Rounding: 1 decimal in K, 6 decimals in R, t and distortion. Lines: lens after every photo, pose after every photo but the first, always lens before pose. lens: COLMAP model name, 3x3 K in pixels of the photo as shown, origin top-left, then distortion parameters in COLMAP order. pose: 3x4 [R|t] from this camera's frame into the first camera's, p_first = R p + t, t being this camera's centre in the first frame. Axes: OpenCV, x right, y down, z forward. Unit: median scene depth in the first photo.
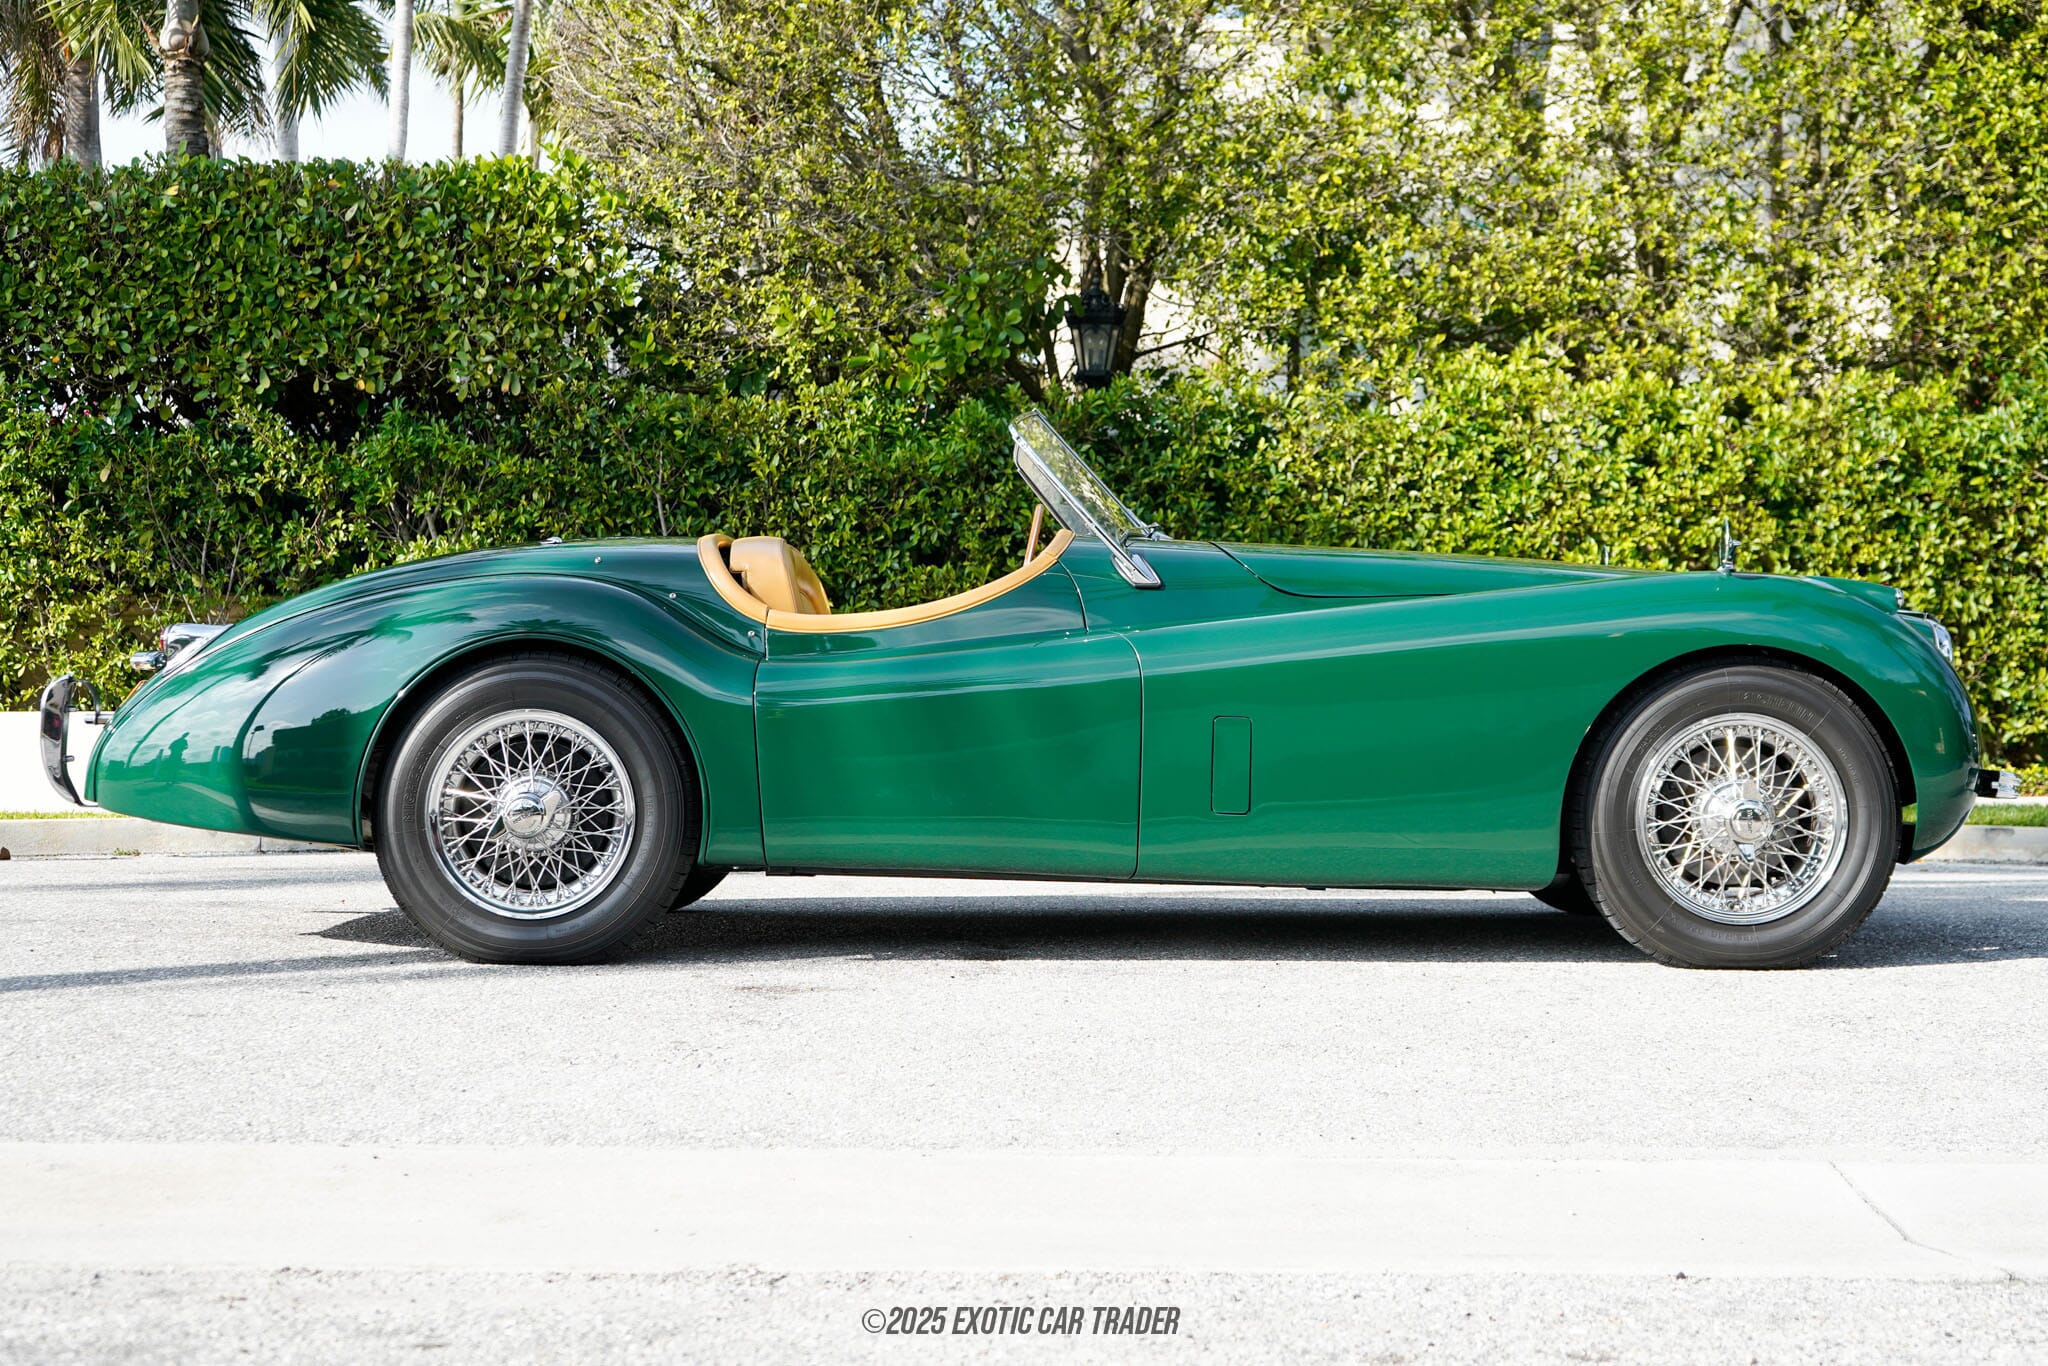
lens RADIAL K [[2468.7, 0, 1071.2], [0, 2468.7, 673.3], [0, 0, 1]] dist [0.014908, 0.000000]
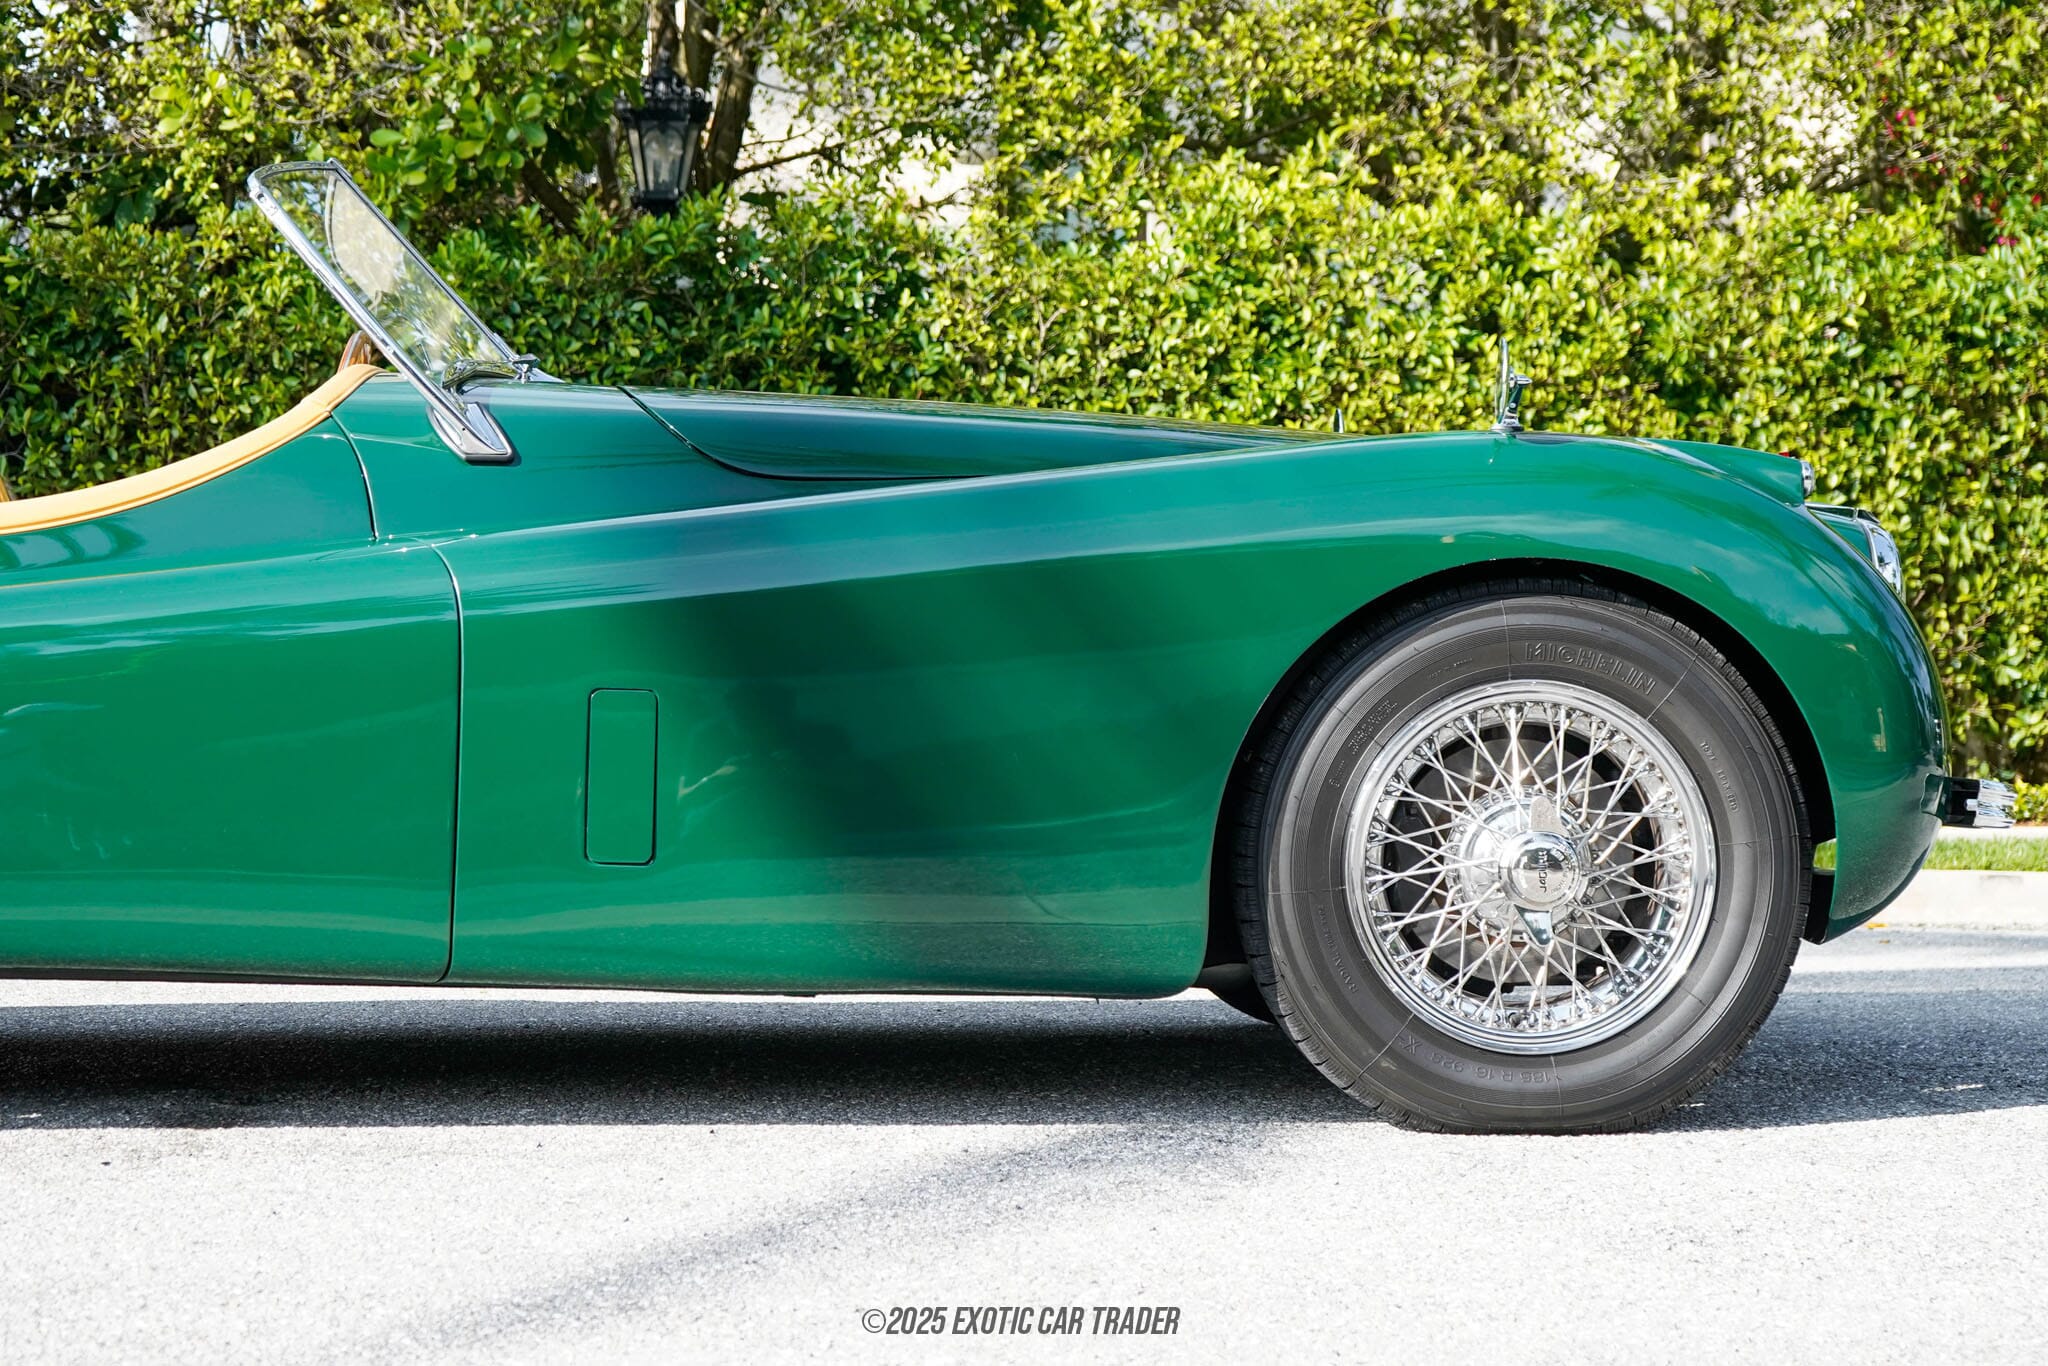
lens RADIAL K [[3113.0, 0, 1025.7], [0, 3113.0, 688.7], [0, 0, 1]] dist [-0.002523, 0.000000]
pose [[0.998893, -0.003321, 0.046914, 0.070030], [0.003187, 0.999991, 0.002935, 0.008966], [-0.046924, -0.002782, 0.998895, 0.168631]]
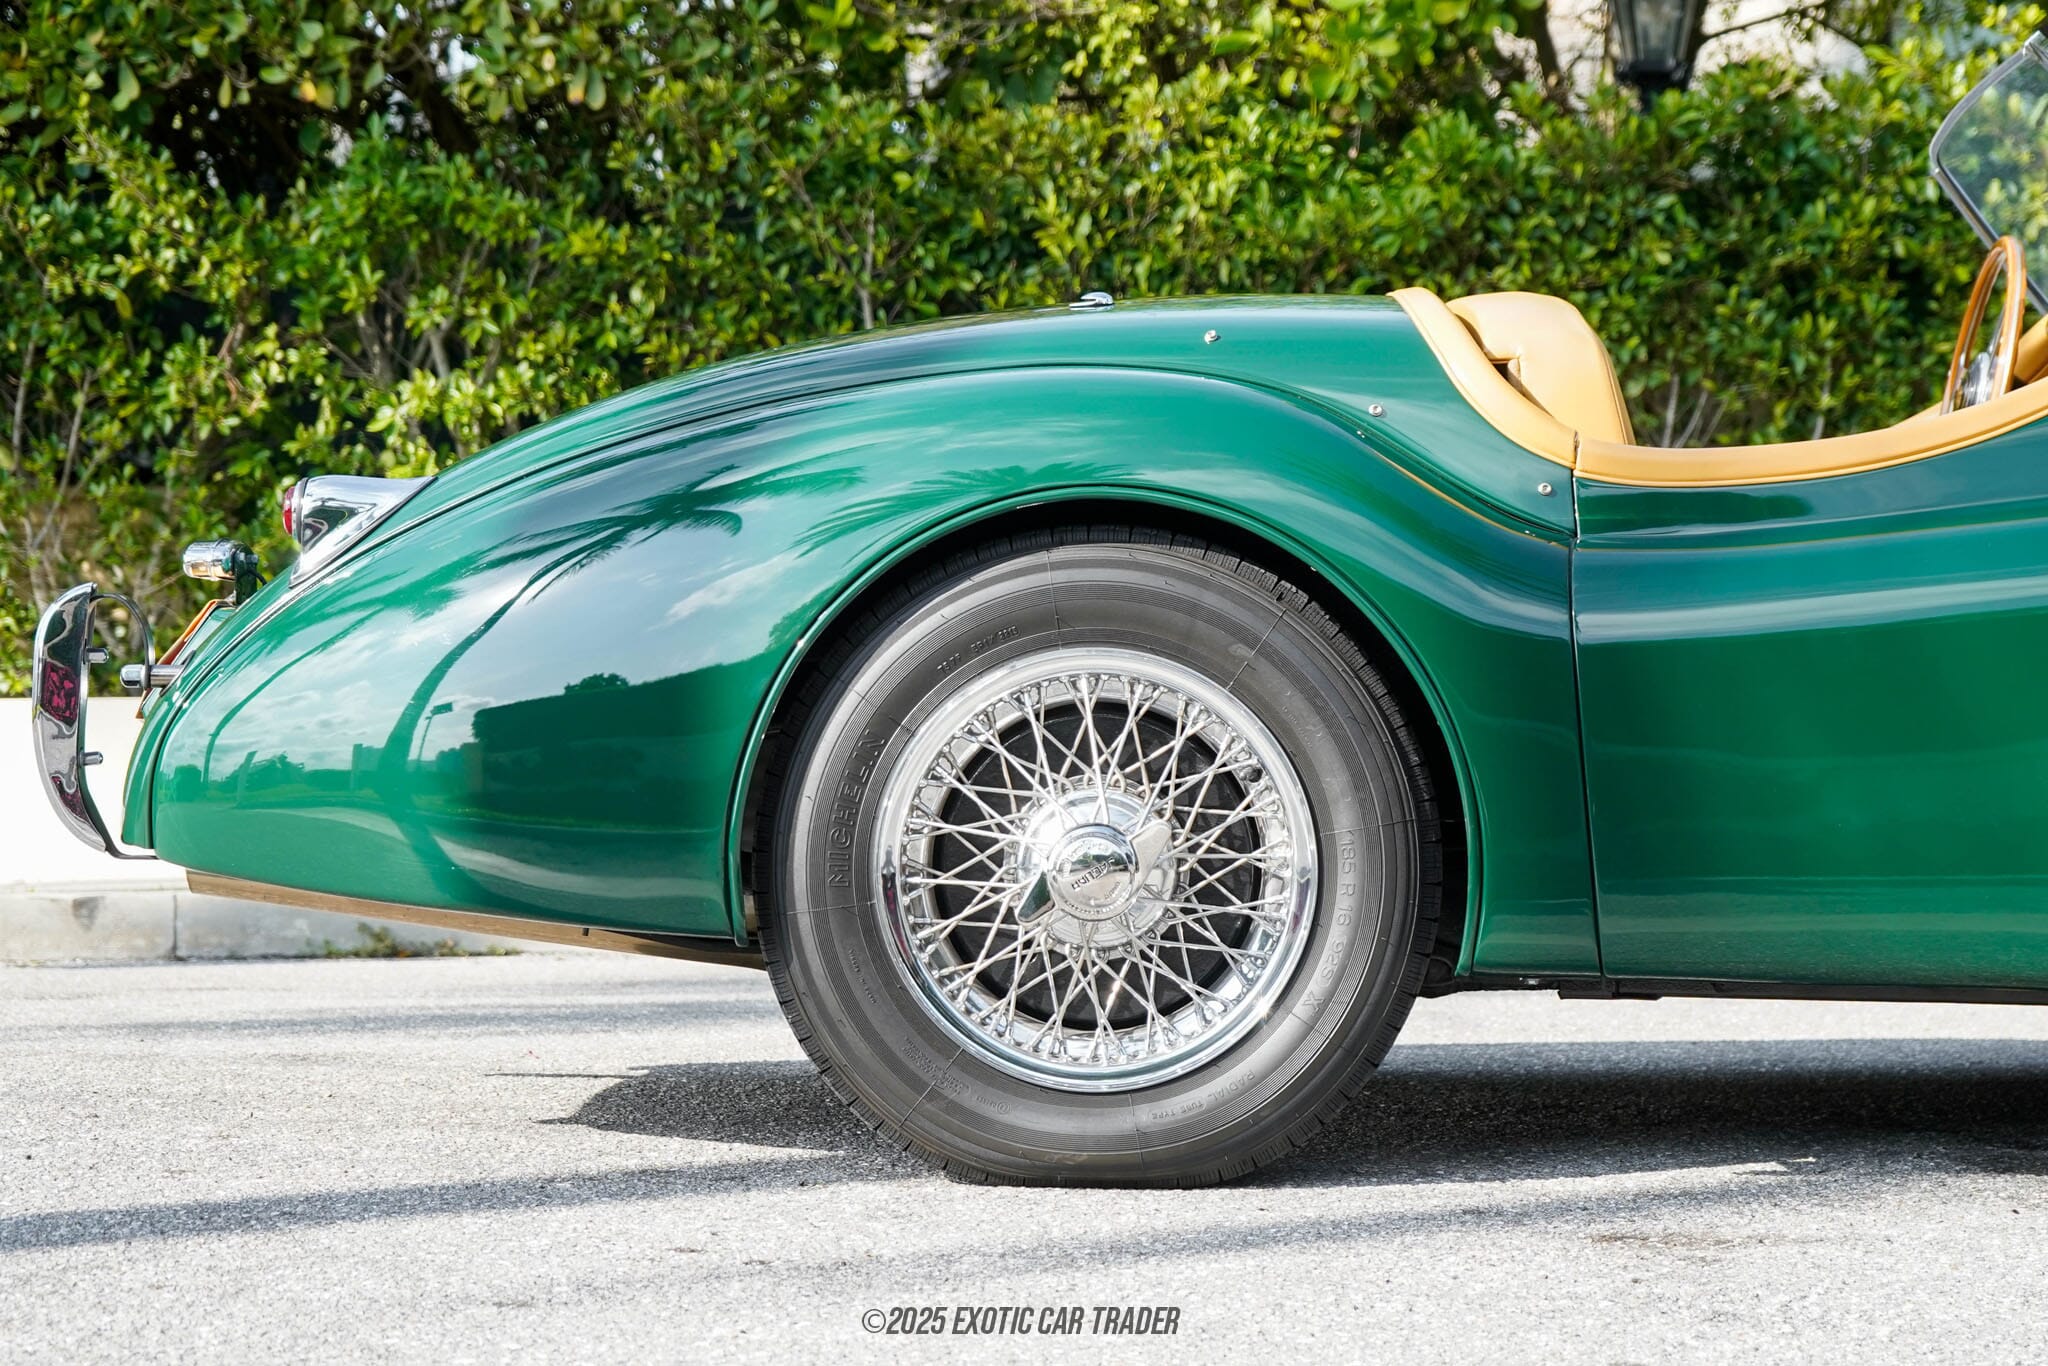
lens RADIAL K [[4025.7, 0, 1022.0], [0, 4025.7, 681.3], [0, 0, 1]] dist [-0.030565, 0.000000]
pose [[0.999983, -0.004744, -0.003373, -0.131542], [0.004747, 0.999988, 0.000749, 0.011500], [0.003370, -0.000765, 0.999994, 0.130426]]
